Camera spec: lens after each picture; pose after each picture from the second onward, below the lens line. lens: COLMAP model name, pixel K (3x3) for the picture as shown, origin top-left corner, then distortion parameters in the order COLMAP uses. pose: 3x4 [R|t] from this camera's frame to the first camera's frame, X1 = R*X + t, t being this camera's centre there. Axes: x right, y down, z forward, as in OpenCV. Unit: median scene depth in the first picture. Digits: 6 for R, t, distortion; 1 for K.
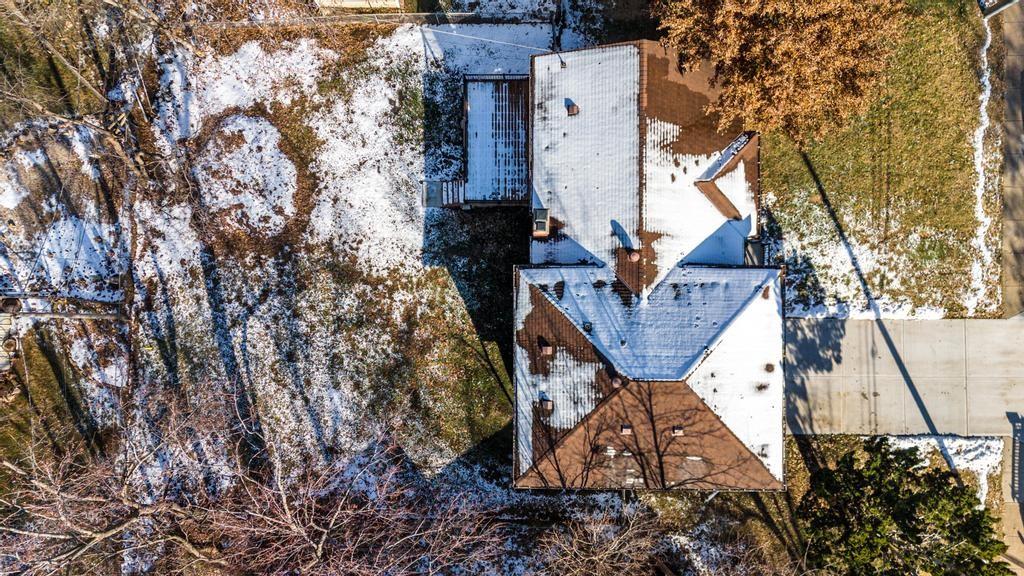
lens RADIAL K [[766.6, 0, 515.7], [0, 766.6, 285.4], [0, 0, 1]] dist [0.068434, -0.059467]
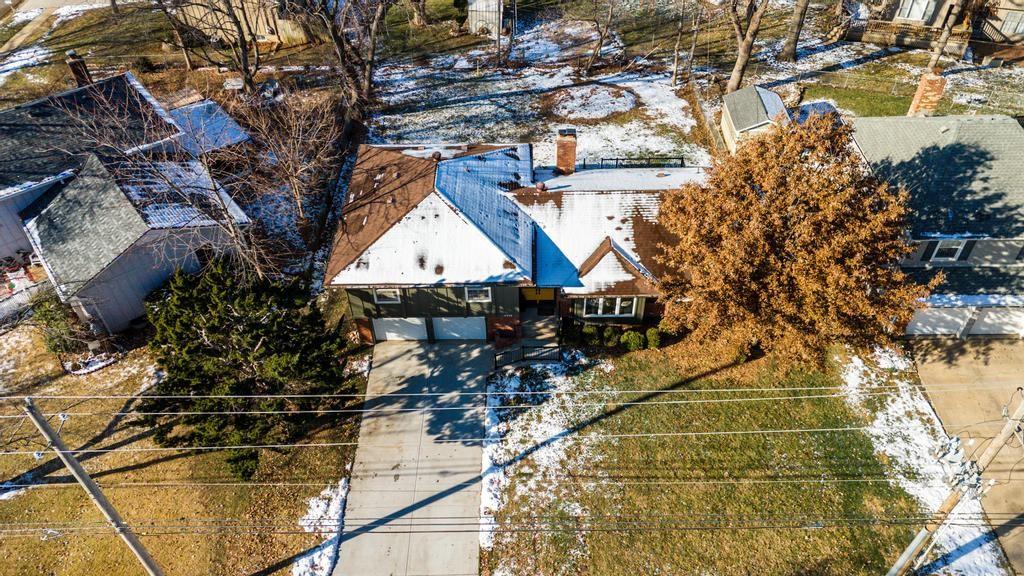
lens RADIAL K [[751.2, 0, 514.4], [0, 751.2, 284.9], [0, 0, 1]] dist [0.088034, -0.086049]
pose [[-0.001234, 0.703897, -0.710301, 0.921055], [-0.999545, 0.020528, 0.022080, -0.016974], [0.030123, 0.710005, 0.703552, 0.243175]]
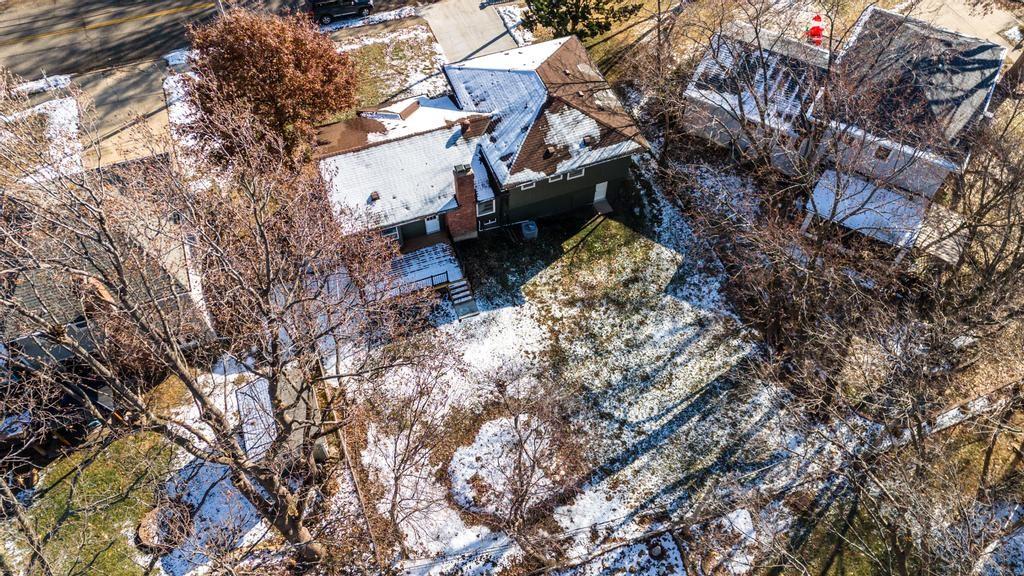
lens RADIAL K [[751.2, 0, 514.4], [0, 751.2, 284.9], [0, 0, 1]] dist [0.088034, -0.086049]
pose [[-0.354523, -0.752511, 0.555015, -0.740600], [0.934974, -0.277854, 0.220501, -0.292024], [-0.011717, 0.597097, 0.802083, 0.048224]]
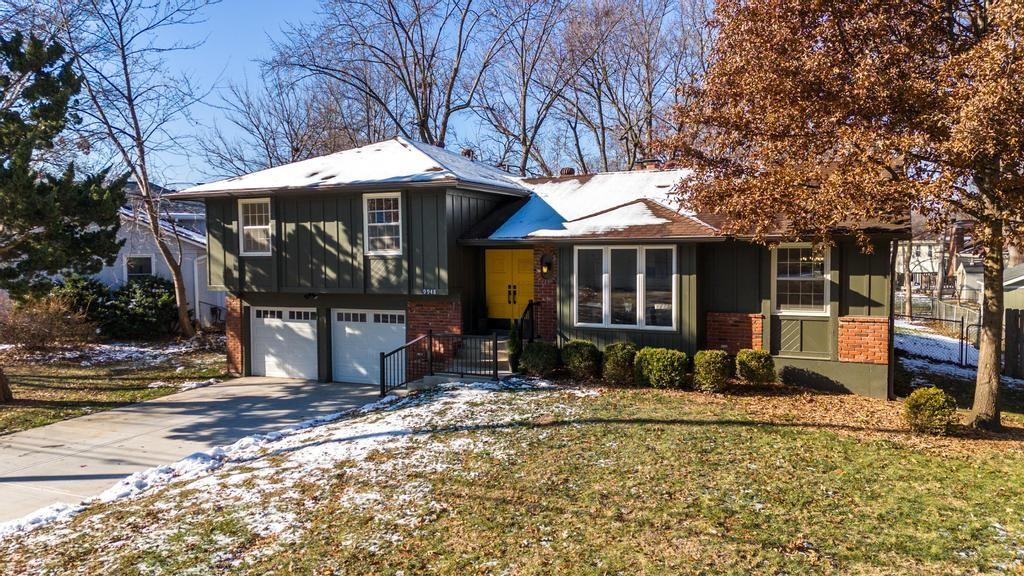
lens RADIAL K [[751.2, 0, 514.4], [0, 751.2, 284.9], [0, 0, 1]] dist [0.088034, -0.086049]
pose [[-0.412589, 0.068252, -0.908357, 0.711647], [-0.910506, -0.000926, 0.413496, -0.246125], [0.027380, 0.997668, 0.062526, 0.896606]]
